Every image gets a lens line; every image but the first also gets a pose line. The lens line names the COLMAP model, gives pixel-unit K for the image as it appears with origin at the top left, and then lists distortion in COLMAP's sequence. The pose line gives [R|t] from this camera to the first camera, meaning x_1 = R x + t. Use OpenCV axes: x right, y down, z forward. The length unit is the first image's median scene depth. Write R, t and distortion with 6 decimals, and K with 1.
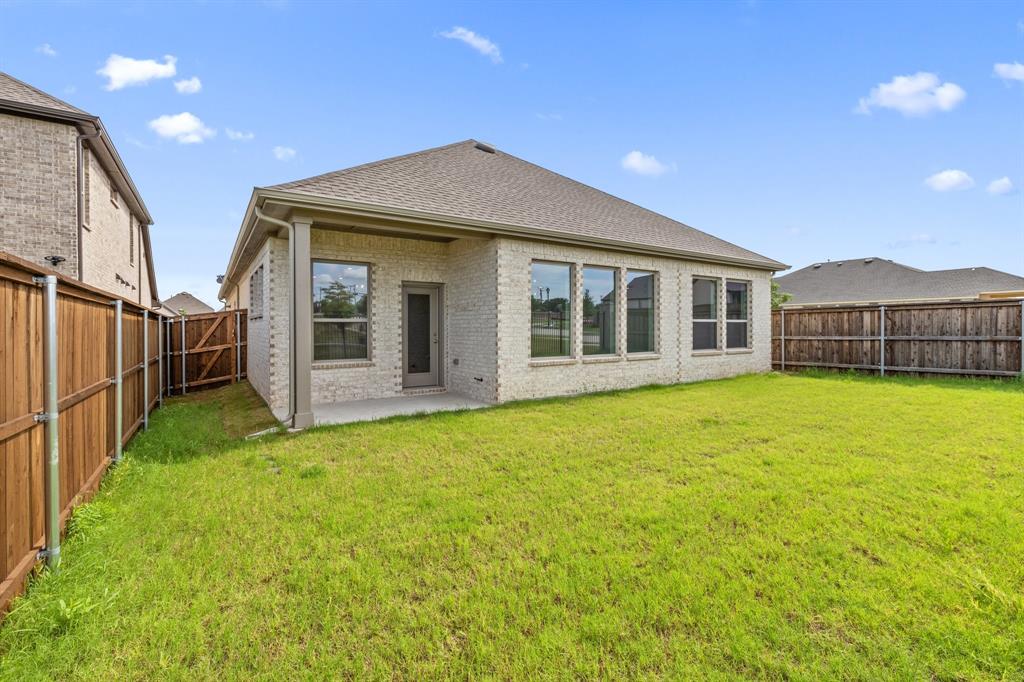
lens RADIAL K [[451.7, 0, 511.7], [0, 451.7, 332.3], [0, 0, 1]] dist [0.002912, -0.002297]
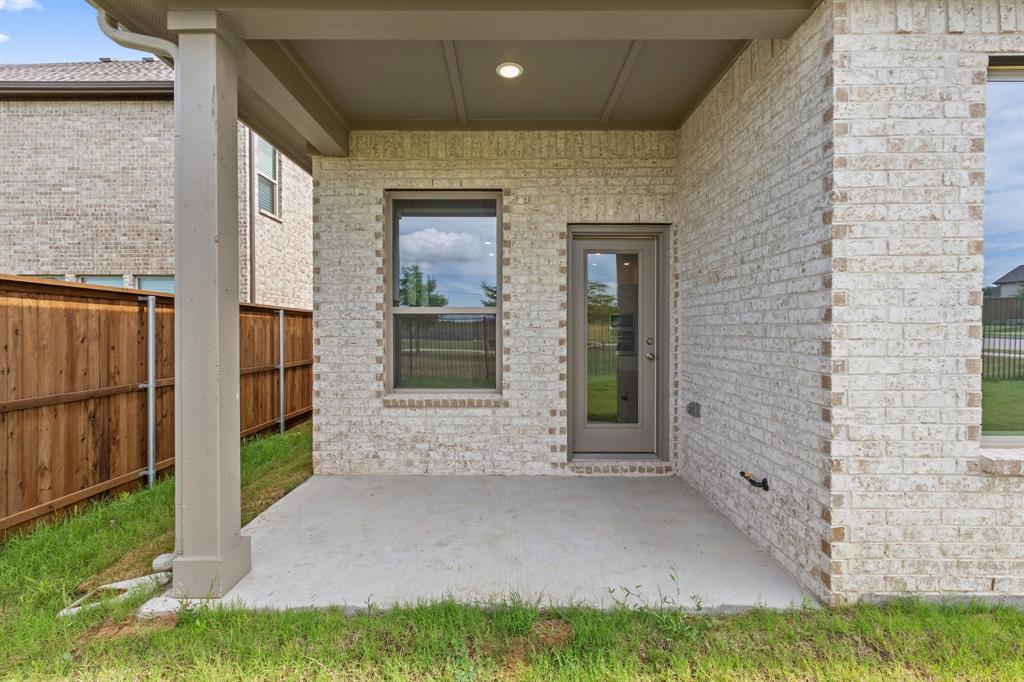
lens RADIAL K [[451.7, 0, 510.0], [0, 451.7, 330.2], [0, 0, 1]] dist [0.002912, -0.002297]
pose [[0.829152, 0.004318, -0.559007, -0.037405], [-0.009677, 0.999931, -0.006631, -0.002173], [0.558940, 0.010908, 0.829136, 0.628244]]
